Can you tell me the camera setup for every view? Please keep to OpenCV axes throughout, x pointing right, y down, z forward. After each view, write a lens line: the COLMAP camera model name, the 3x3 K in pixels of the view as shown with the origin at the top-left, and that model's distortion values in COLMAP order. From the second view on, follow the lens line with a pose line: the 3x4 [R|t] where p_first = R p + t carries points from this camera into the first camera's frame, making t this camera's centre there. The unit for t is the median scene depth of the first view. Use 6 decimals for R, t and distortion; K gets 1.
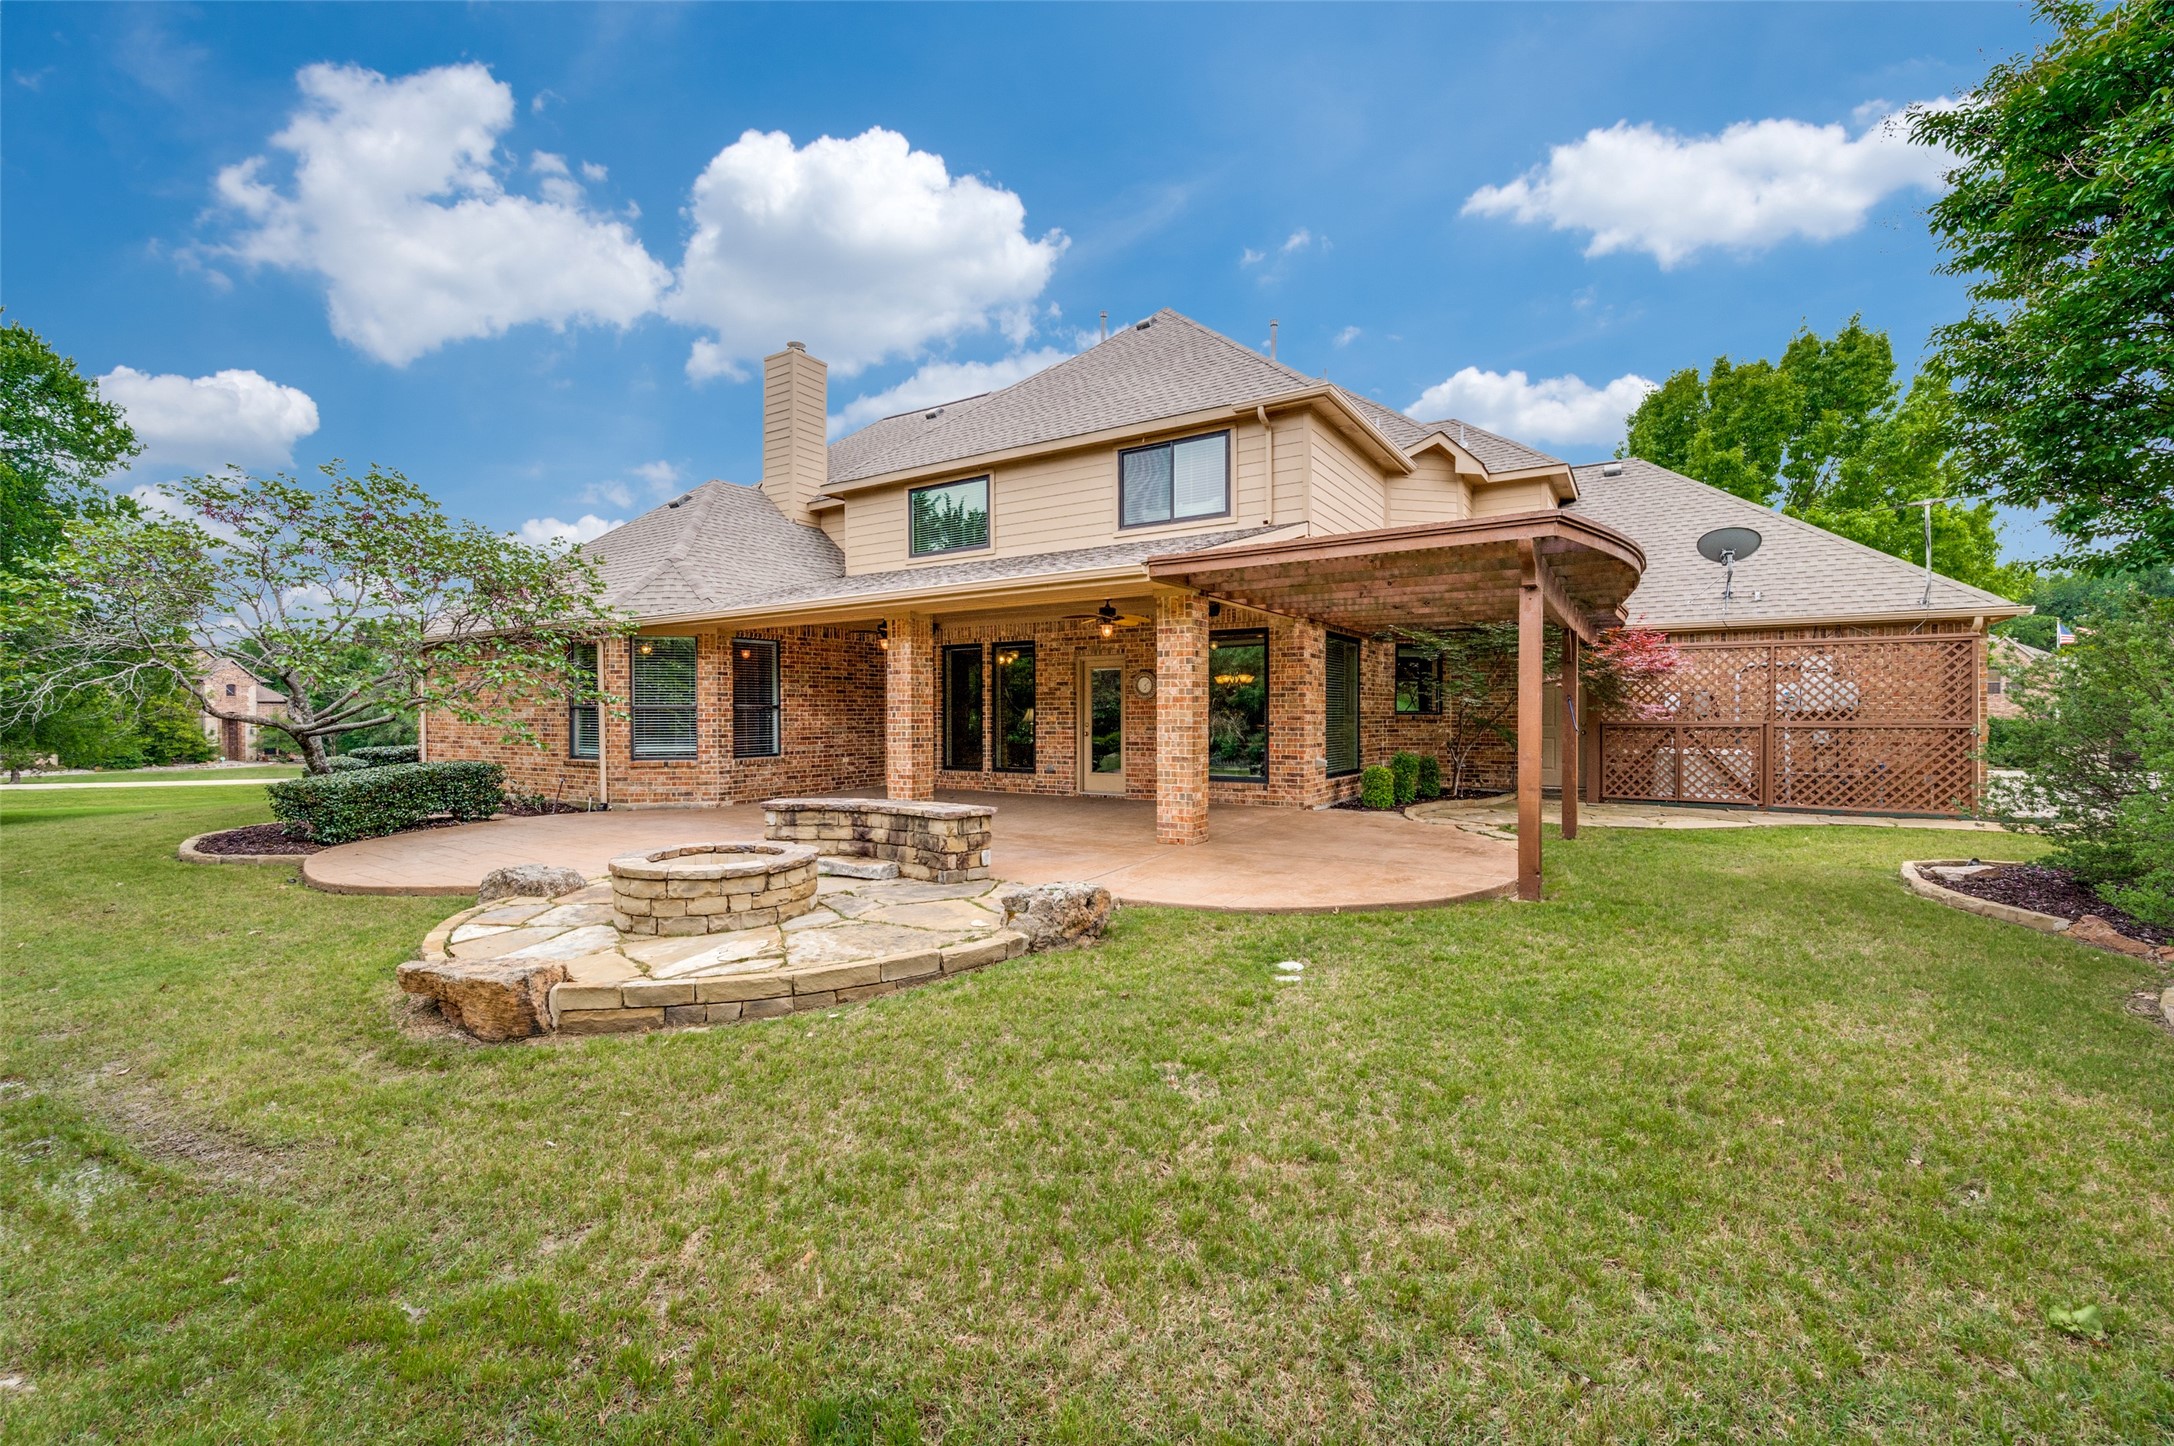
lens RADIAL K [[936.5, 0, 1086.6], [0, 936.5, 721.1], [0, 0, 1]] dist [0.000028, 0.000000]
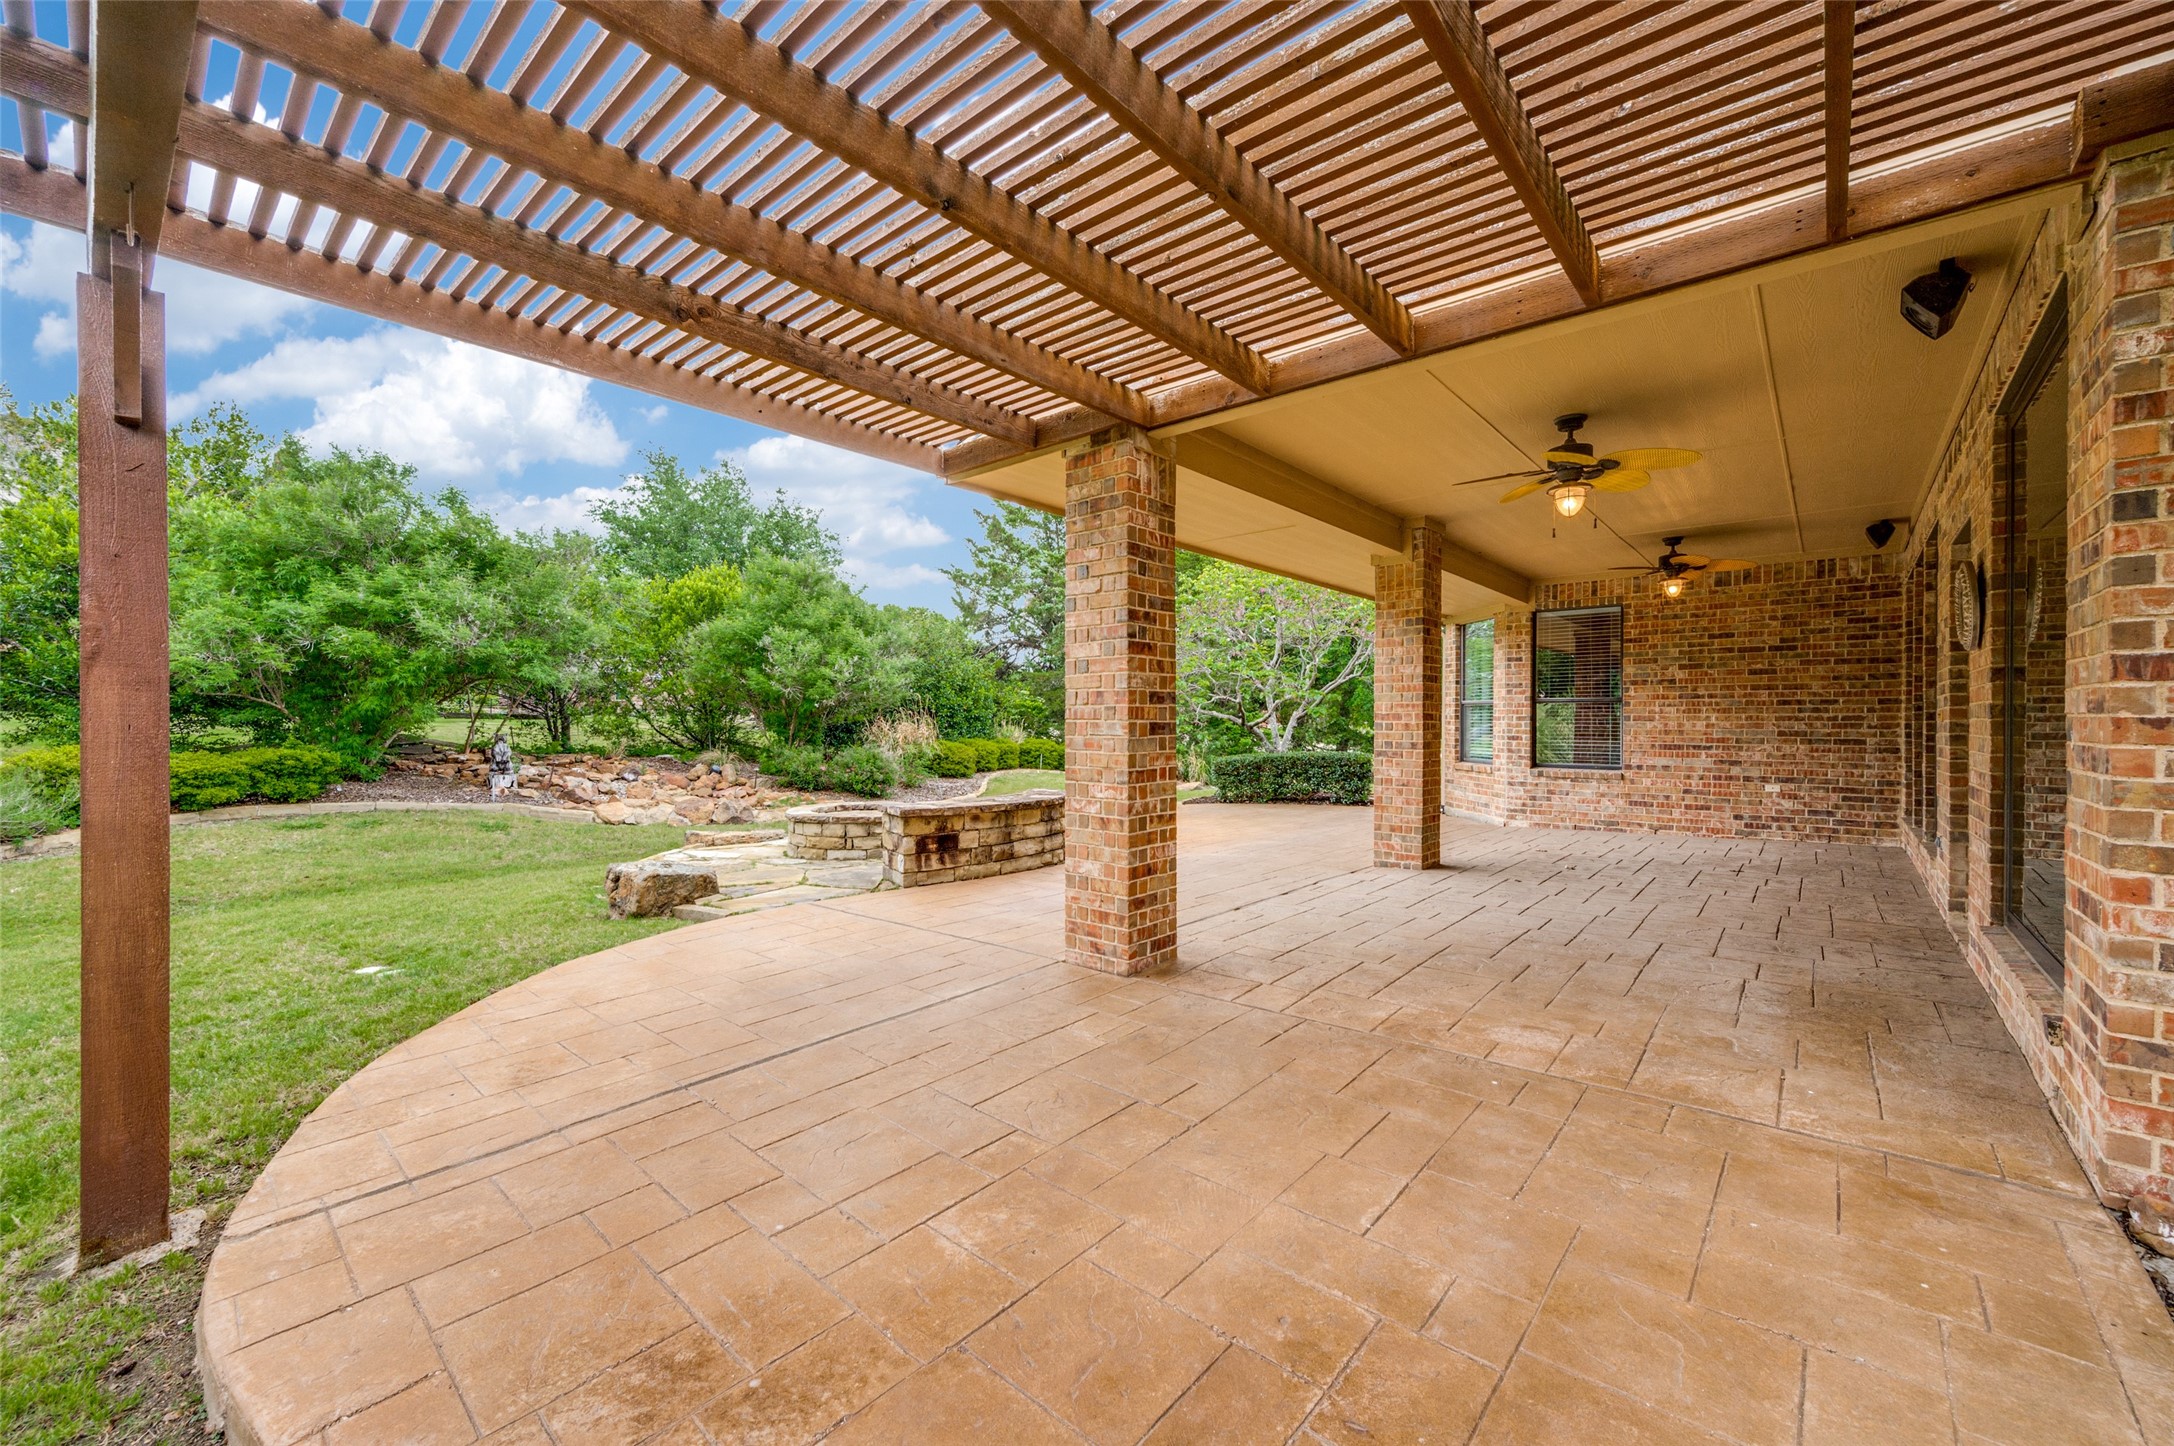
lens RADIAL K [[871.3, 0, 1085.9], [0, 871.3, 718.6], [0, 0, 1]] dist [0.000098, 0.000003]
pose [[-0.183922, 0.008689, -0.982902, 0.380172], [-0.006302, 0.999930, 0.010019, -0.005287], [0.982921, 0.008037, -0.183854, 0.730646]]
